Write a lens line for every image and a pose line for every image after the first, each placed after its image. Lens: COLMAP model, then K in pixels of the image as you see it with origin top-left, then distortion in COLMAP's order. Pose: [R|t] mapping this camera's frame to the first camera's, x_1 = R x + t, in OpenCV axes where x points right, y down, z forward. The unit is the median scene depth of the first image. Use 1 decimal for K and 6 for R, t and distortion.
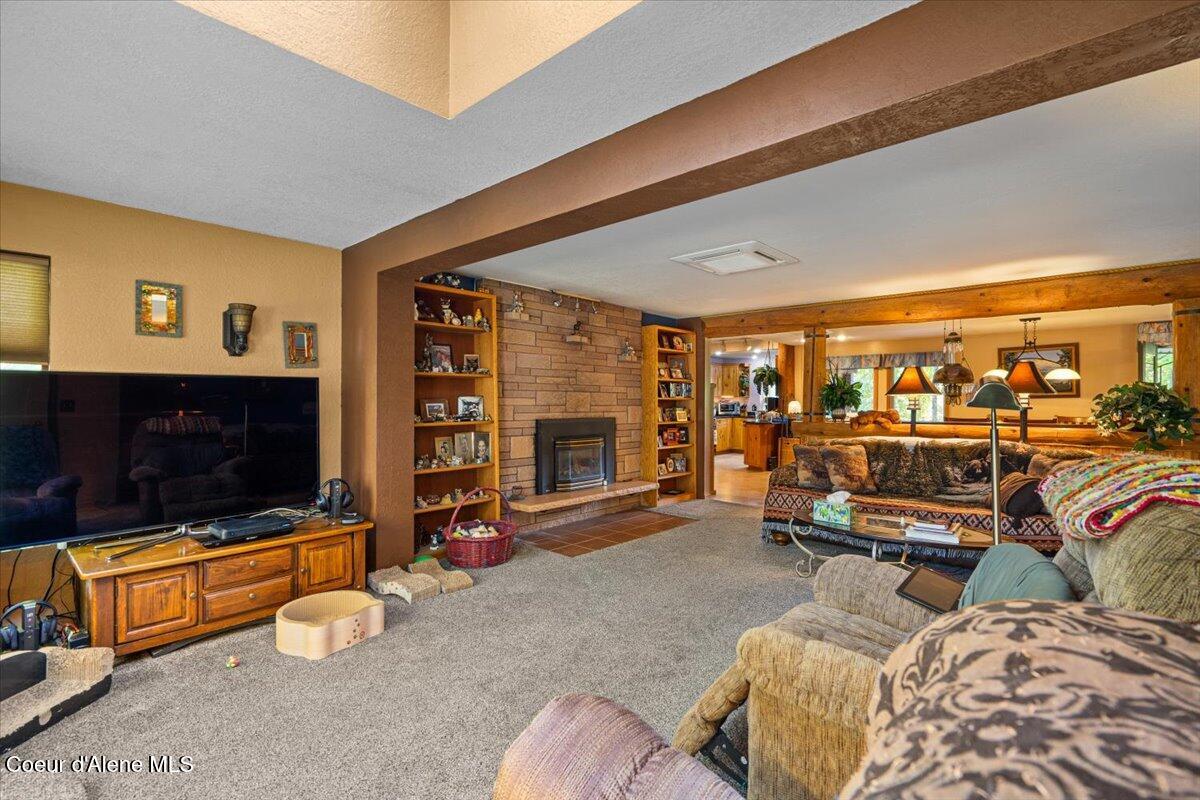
lens RADIAL K [[542.7, 0, 600.0], [0, 542.7, 400.0], [0, 0, 1]] dist [-0.001344, -0.000294]
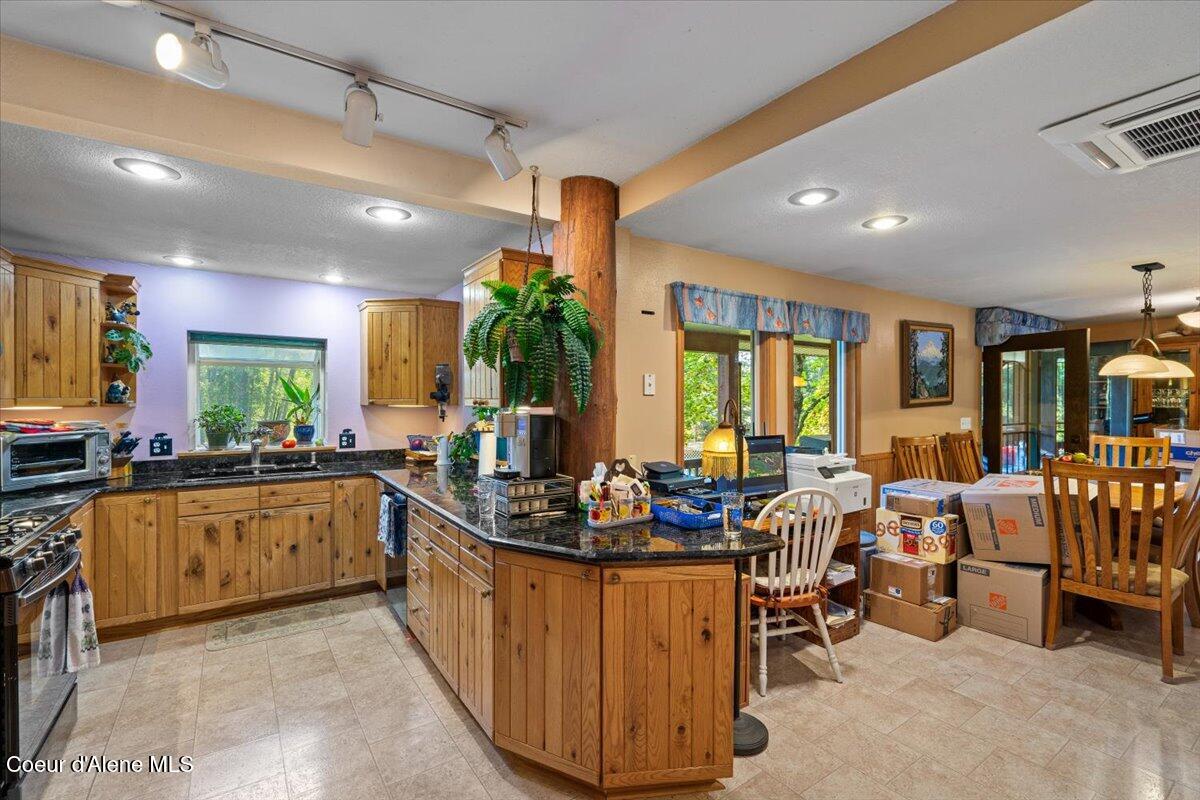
lens RADIAL K [[542.7, 0, 600.0], [0, 542.7, 400.0], [0, 0, 1]] dist [-0.001344, -0.000294]
pose [[0.220583, -0.007893, 0.975336, 0.063342], [0.004007, 0.999966, 0.007186, -0.009672], [-0.975360, 0.002323, 0.220607, 0.721764]]
